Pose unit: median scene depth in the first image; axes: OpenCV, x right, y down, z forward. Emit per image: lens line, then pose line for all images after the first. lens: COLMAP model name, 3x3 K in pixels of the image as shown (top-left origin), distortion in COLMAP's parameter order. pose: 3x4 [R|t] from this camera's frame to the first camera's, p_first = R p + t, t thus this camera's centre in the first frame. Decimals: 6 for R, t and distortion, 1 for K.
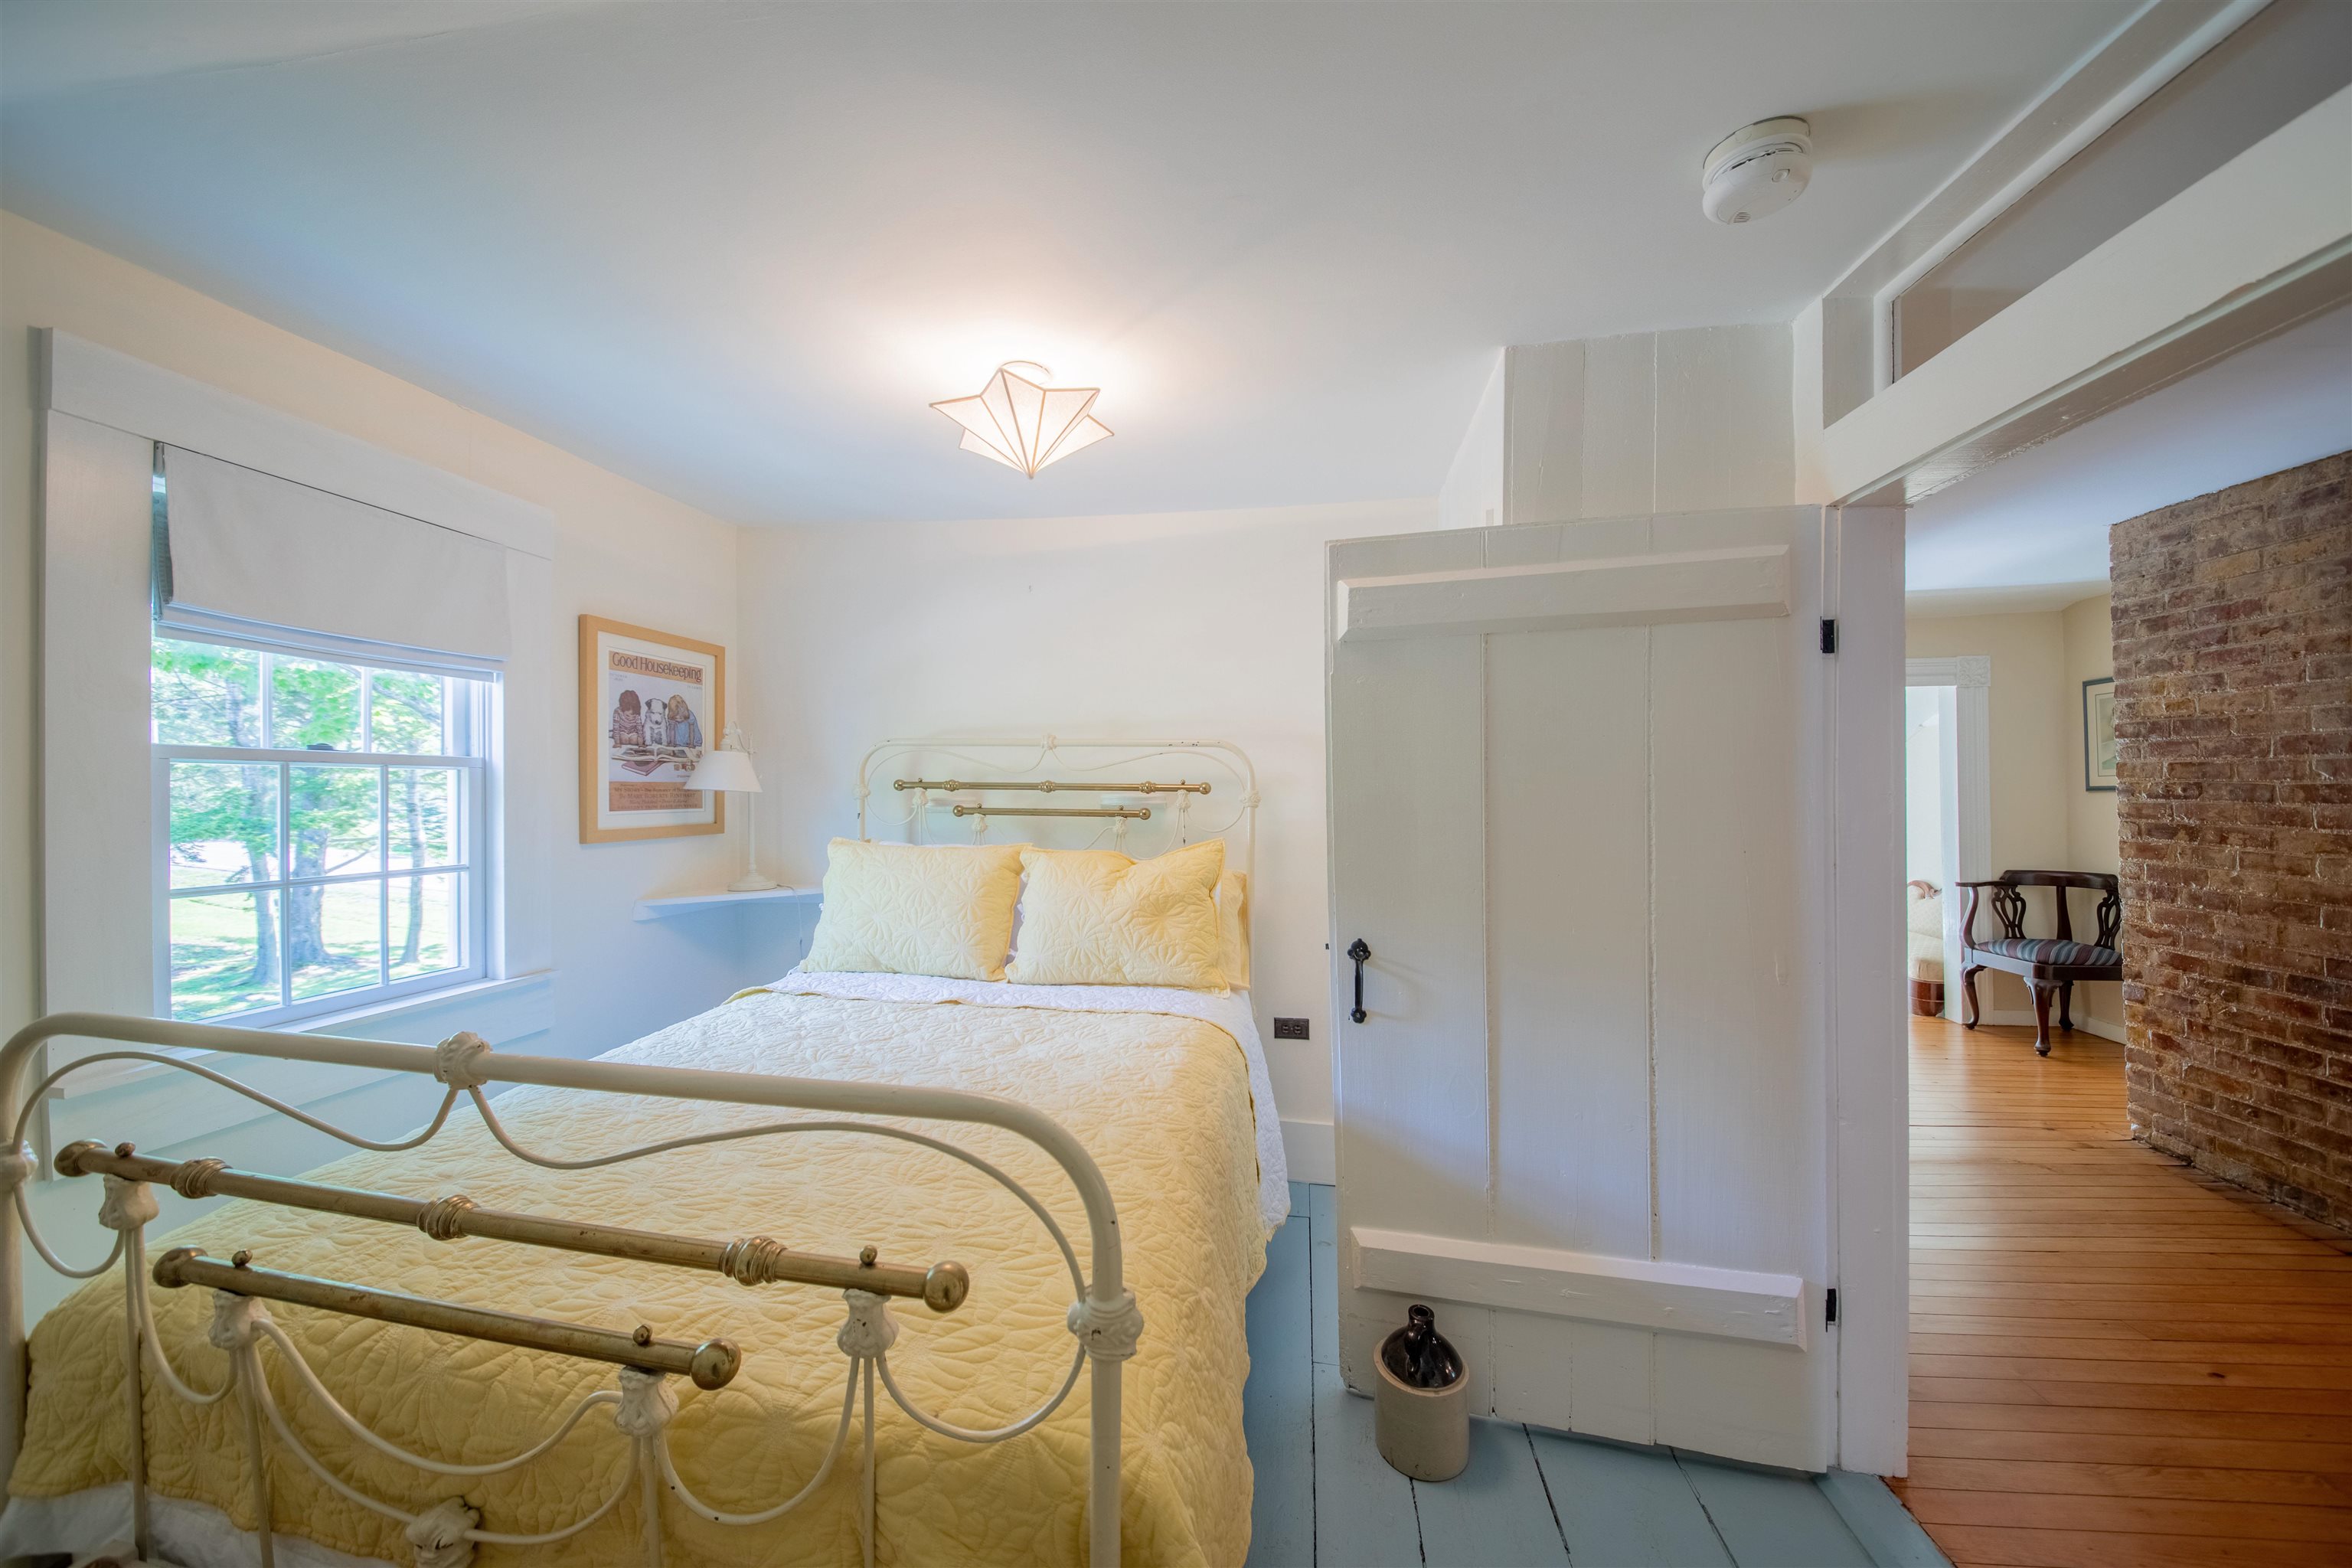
lens RADIAL K [[841.0, 0, 1165.9], [0, 841.0, 800.8], [0, 0, 1]] dist [-0.000577, -0.006930]
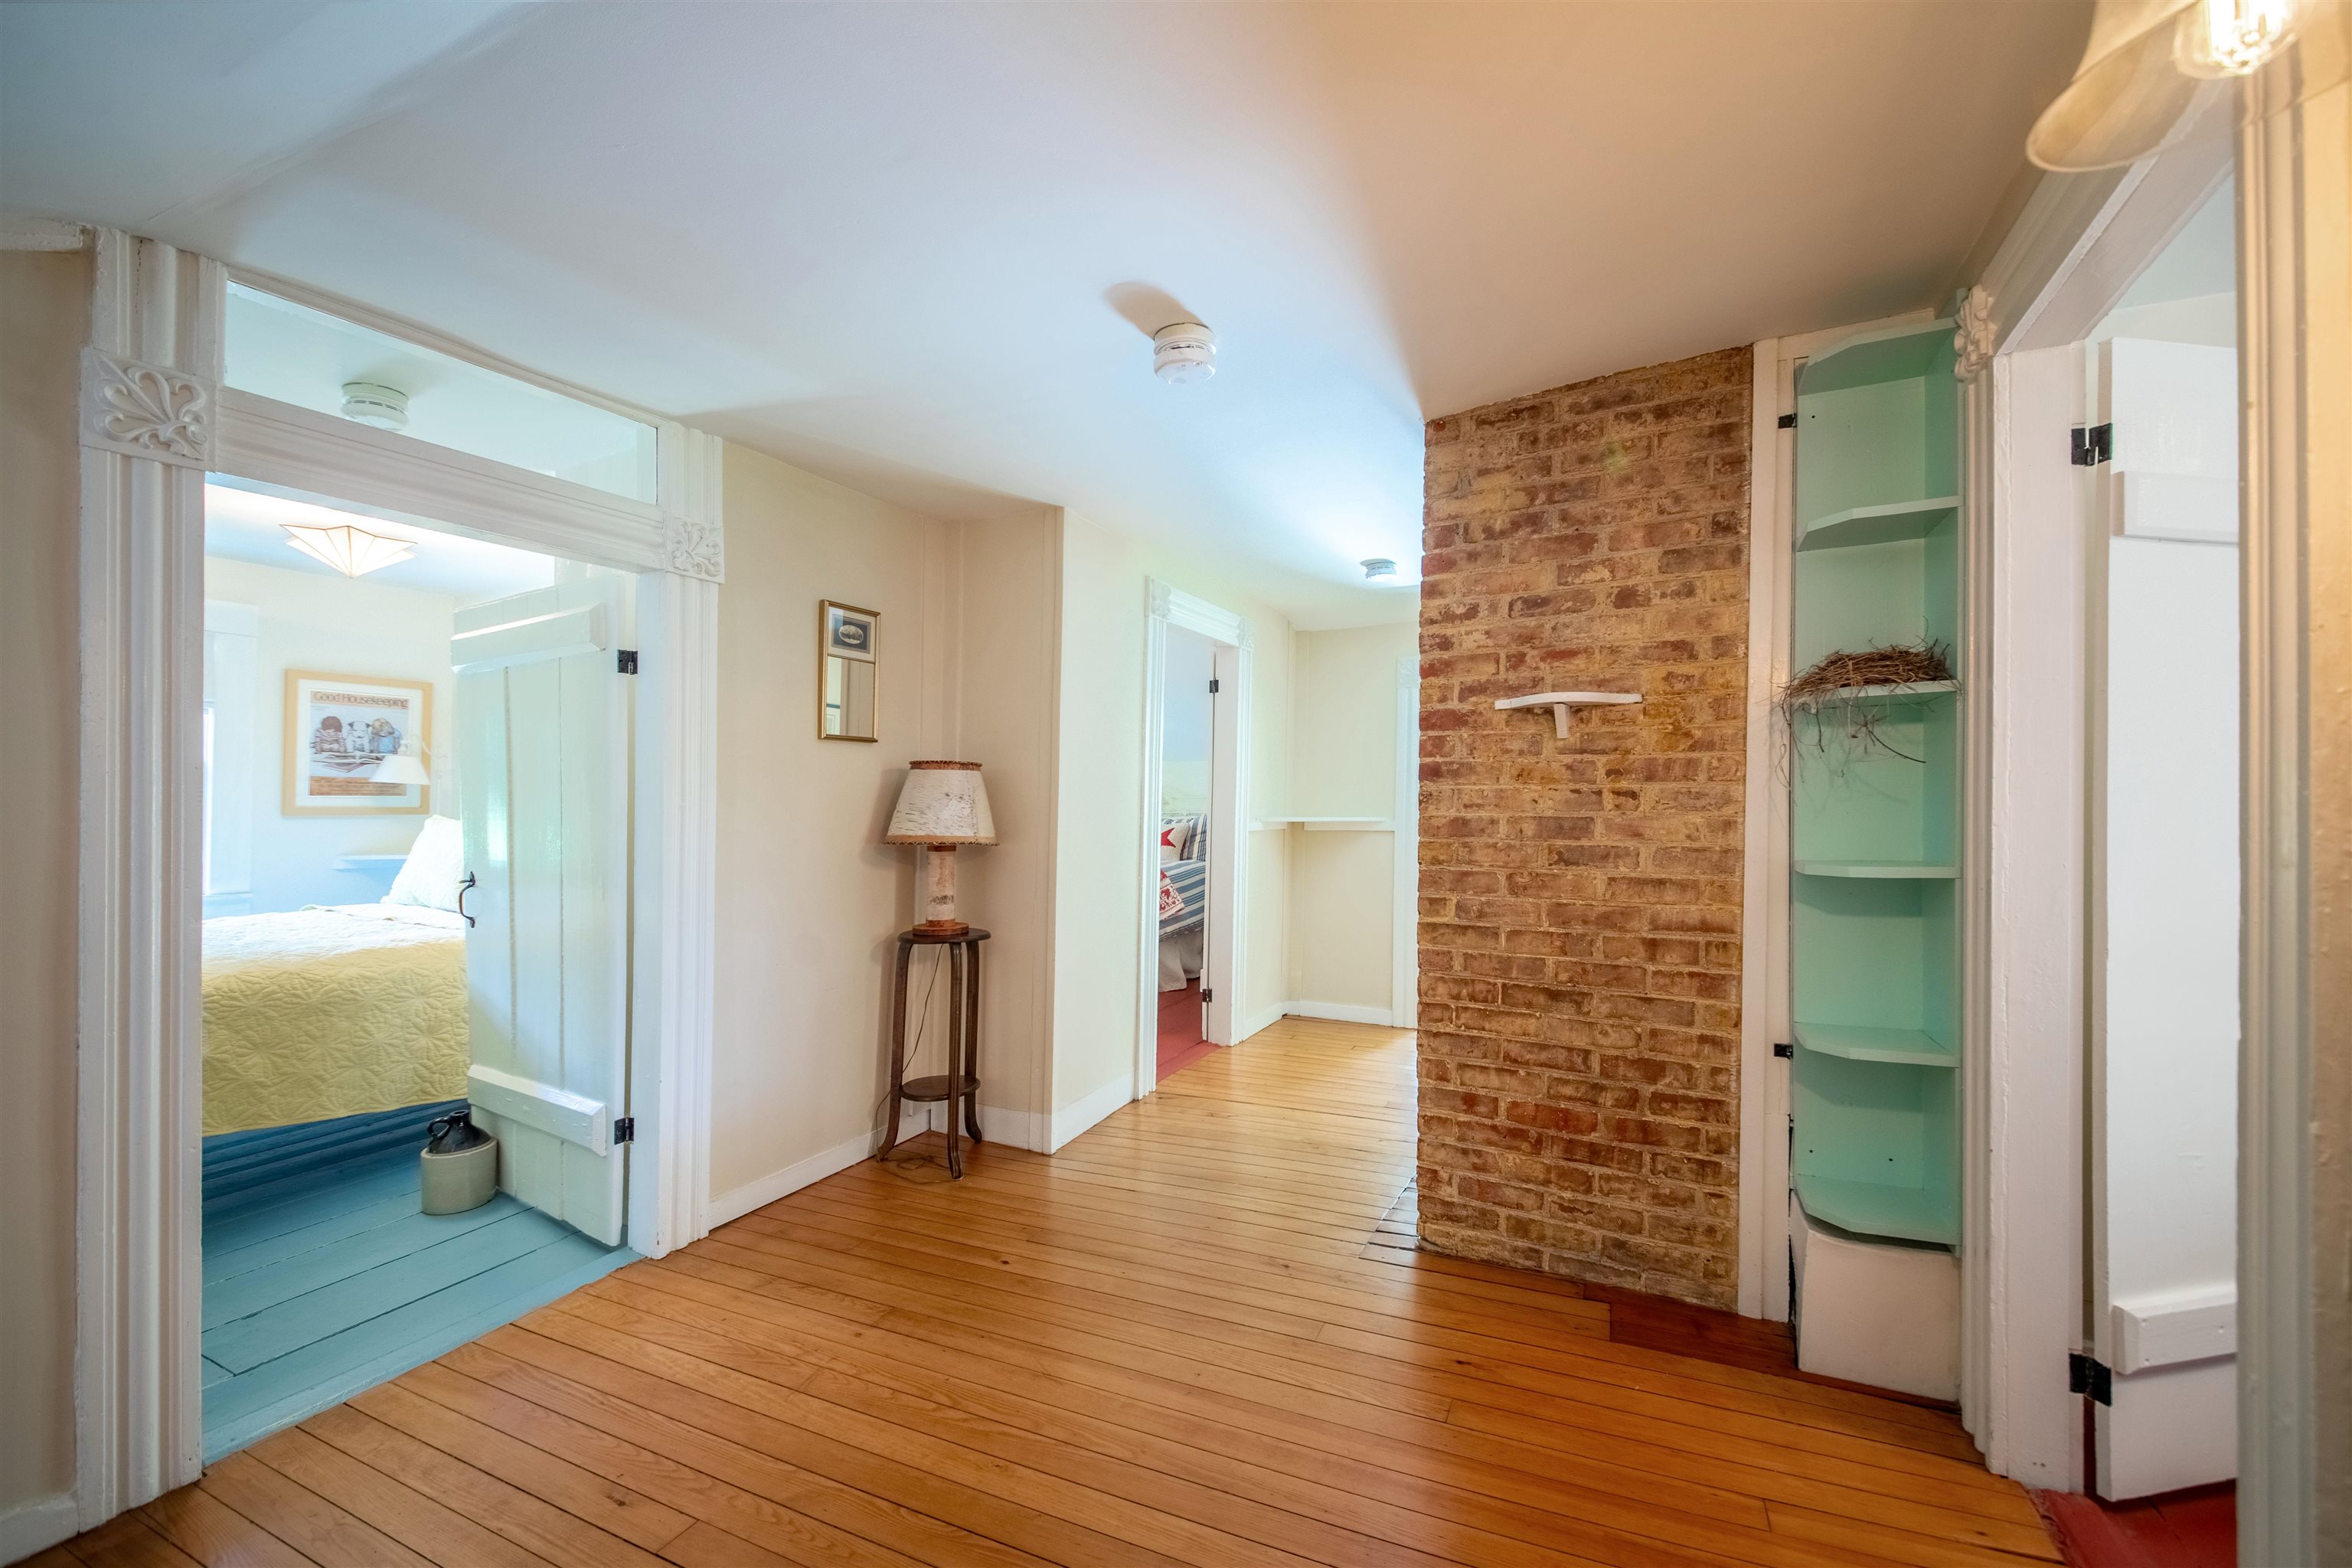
lens RADIAL K [[906.1, 0, 1120.0], [0, 906.1, 784.5], [0, 0, 1]] dist [0.017947, -0.019276]
pose [[0.958041, -0.003185, -0.286615, 1.345515], [-0.006527, 0.999437, -0.032924, 0.040847], [0.286559, 0.033413, 0.957480, -0.177139]]
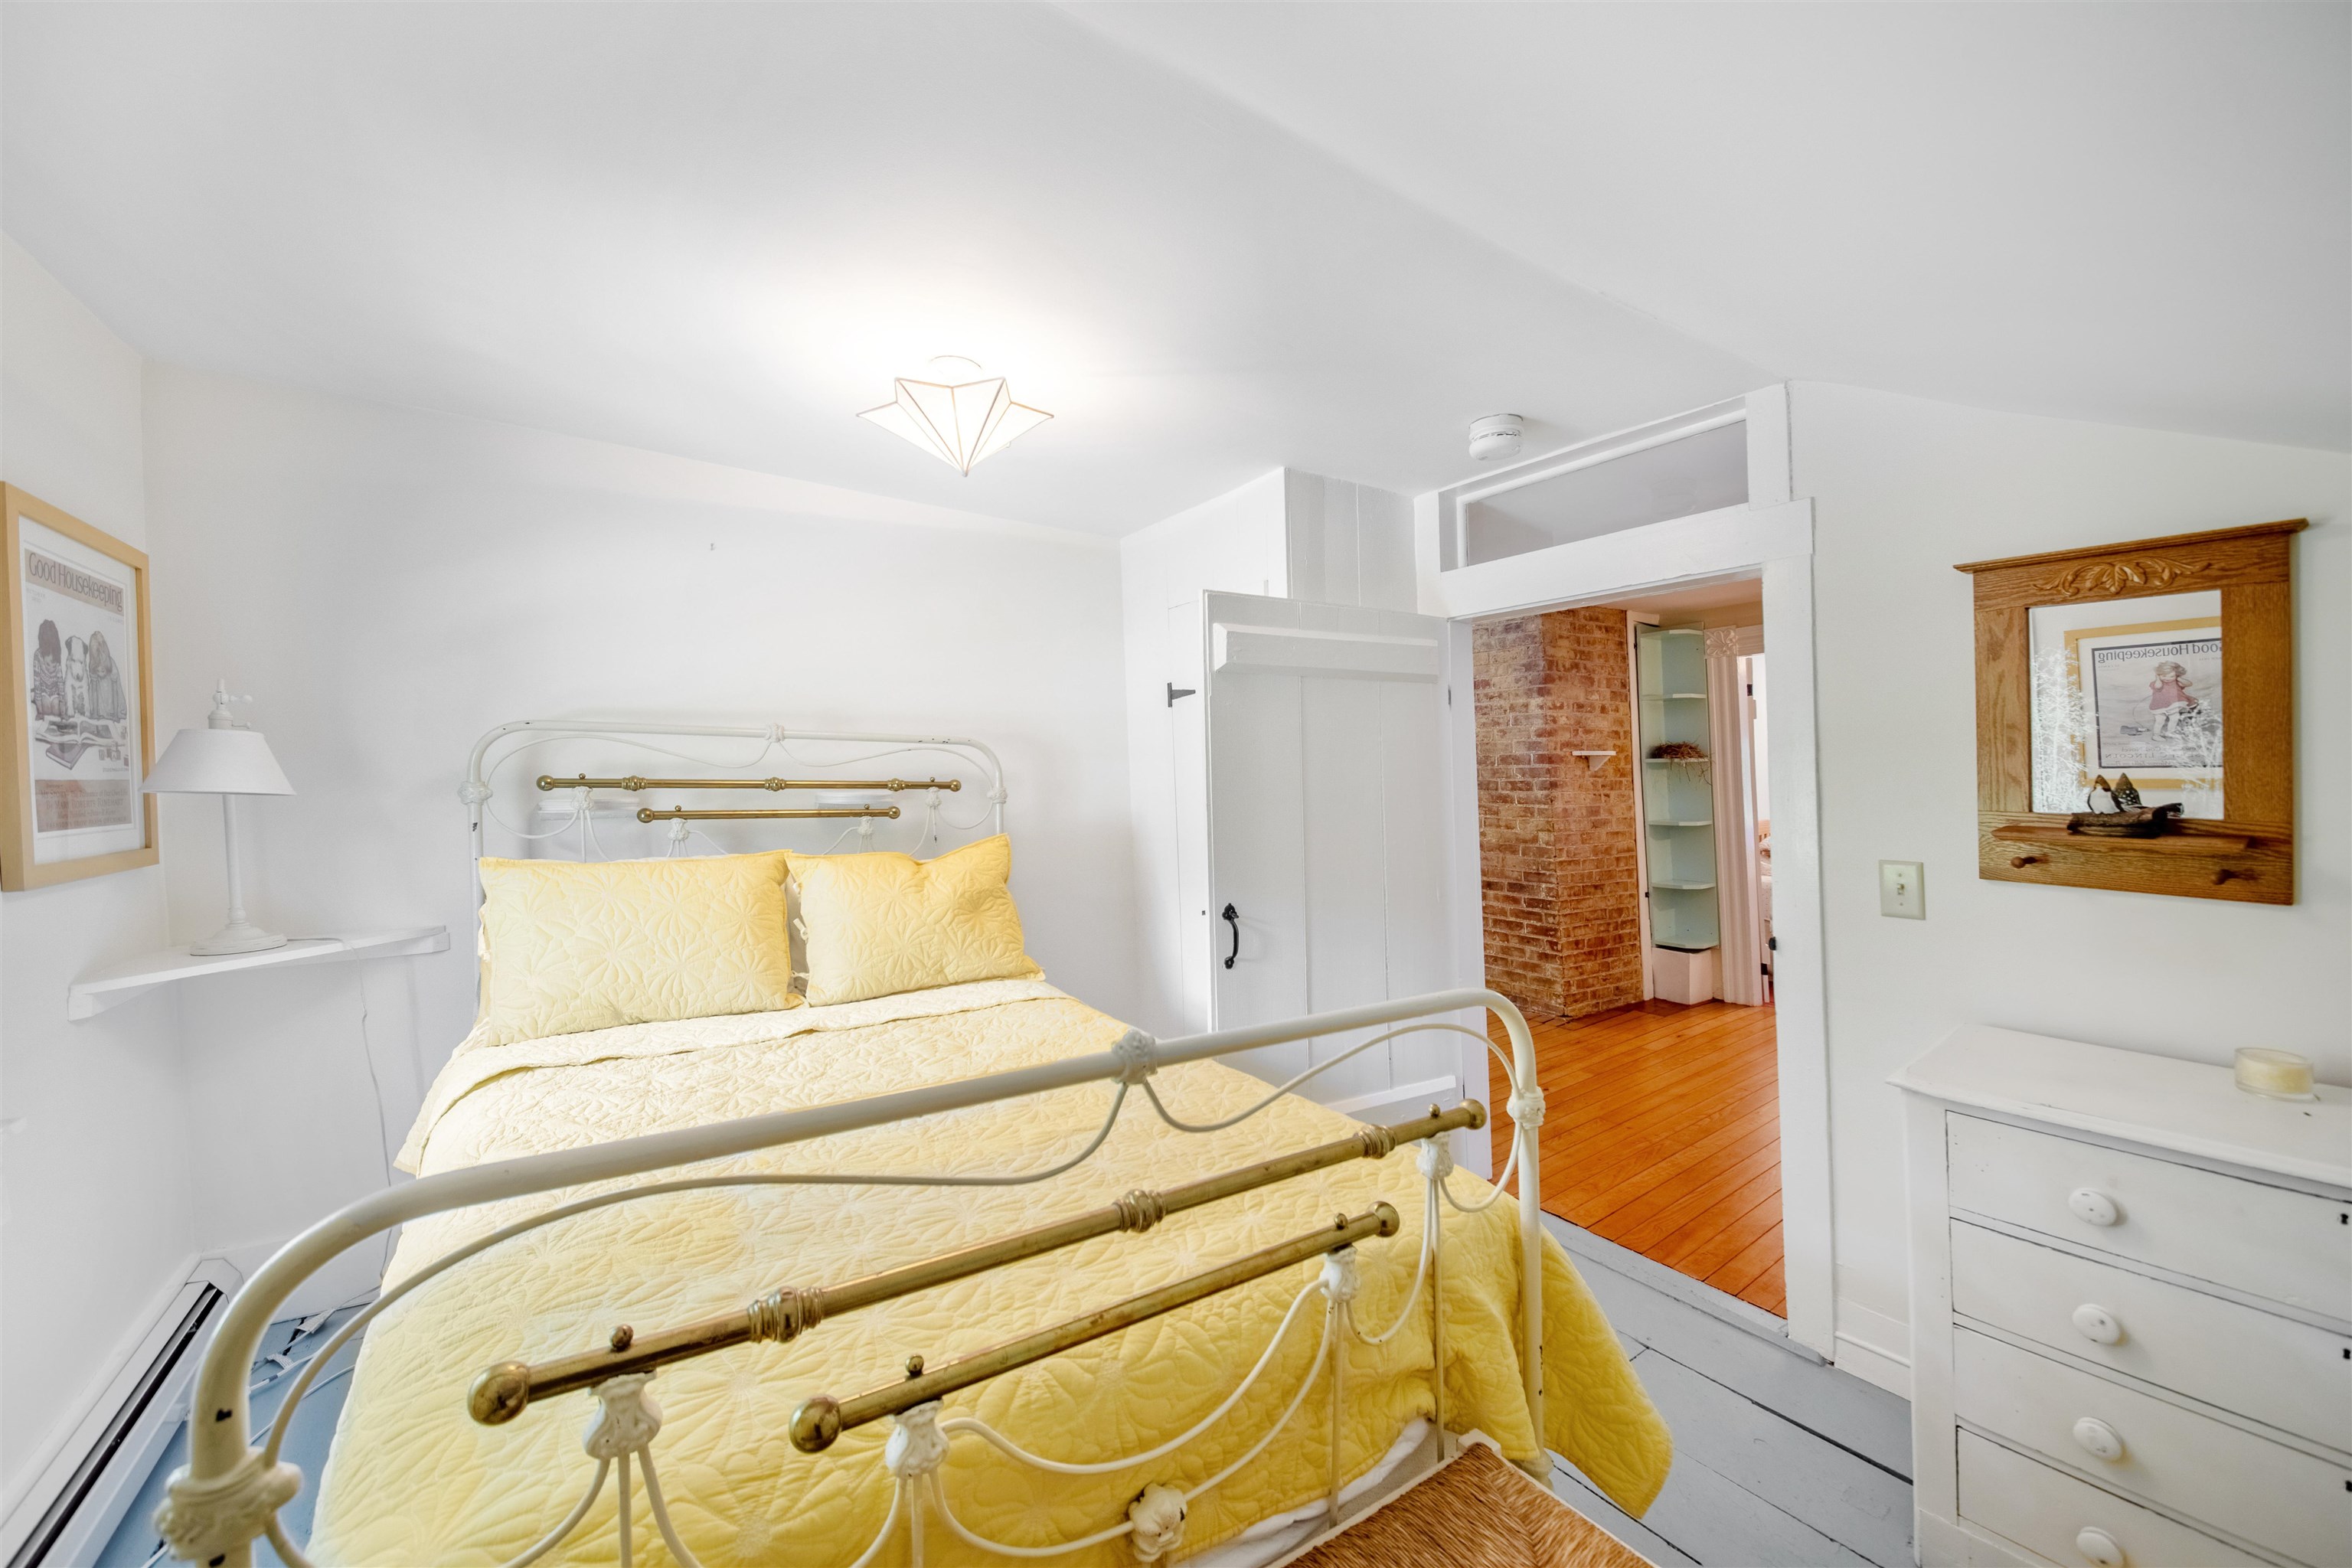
lens RADIAL K [[867.9, 0, 1187.7], [0, 867.9, 790.9], [0, 0, 1]] dist [0.022387, -0.022433]
pose [[0.723906, -0.008939, 0.689840, -0.532329], [0.011803, 0.999930, 0.000571, -0.006962], [-0.689797, 0.007729, 0.723961, 0.059347]]
